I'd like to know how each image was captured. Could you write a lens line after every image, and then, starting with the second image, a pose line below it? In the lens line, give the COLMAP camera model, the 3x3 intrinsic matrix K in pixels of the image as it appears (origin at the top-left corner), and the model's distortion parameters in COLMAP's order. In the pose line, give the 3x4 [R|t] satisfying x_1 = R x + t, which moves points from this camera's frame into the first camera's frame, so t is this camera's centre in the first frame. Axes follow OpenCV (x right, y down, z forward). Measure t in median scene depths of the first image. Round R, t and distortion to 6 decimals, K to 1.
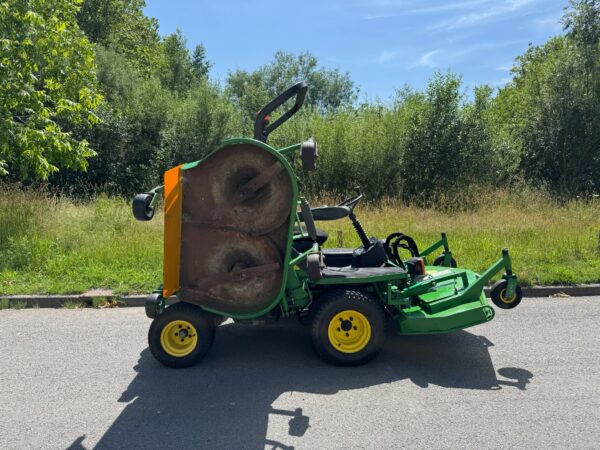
lens RADIAL K [[421.5, 0, 299.9], [0, 421.5, 226.7], [0, 0, 1]] dist [0.030120, -0.037614]
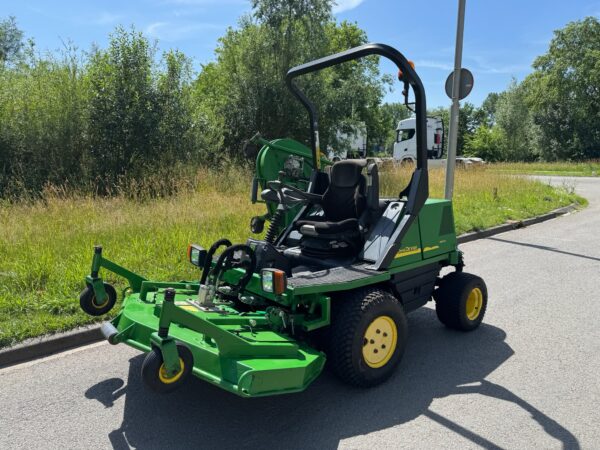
lens RADIAL K [[421.5, 0, 302.6], [0, 421.5, 224.6], [0, 0, 1]] dist [0.030120, -0.037614]
pose [[0.805578, -0.098498, 0.584244, 0.079223], [0.069986, 0.995000, 0.071248, -0.015863], [-0.588341, -0.016507, 0.808444, 0.105575]]
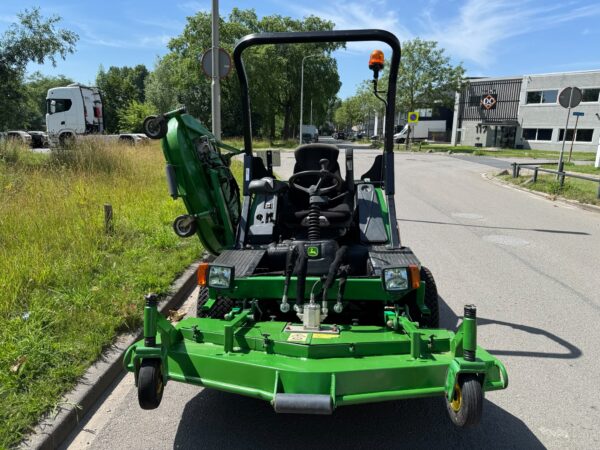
lens RADIAL K [[421.5, 0, 298.2], [0, 421.5, 226.5], [0, 0, 1]] dist [0.030120, -0.037614]
pose [[0.121505, -0.210696, 0.969971, 0.007180], [0.092753, 0.975346, 0.200244, -0.036565], [-0.988248, 0.065637, 0.138052, 0.274433]]
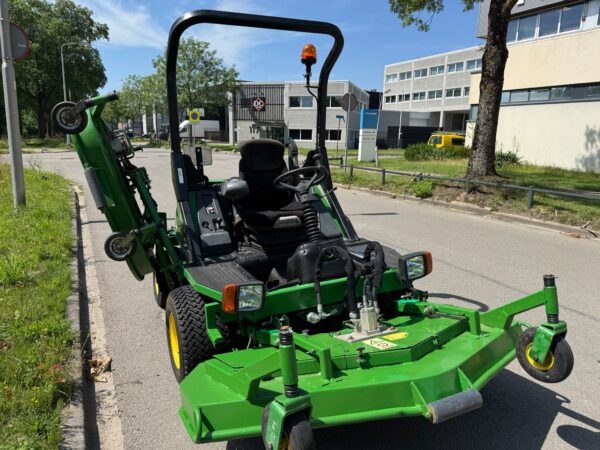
lens RADIAL K [[423.3, 0, 295.5], [0, 423.3, 225.0], [0, 0, 1]] dist [0.038328, -0.052260]
pose [[-0.387568, -0.193510, 0.901302, 0.035733], [0.082313, 0.966549, 0.242914, -0.042427], [-0.918159, 0.168335, -0.358675, 0.365975]]
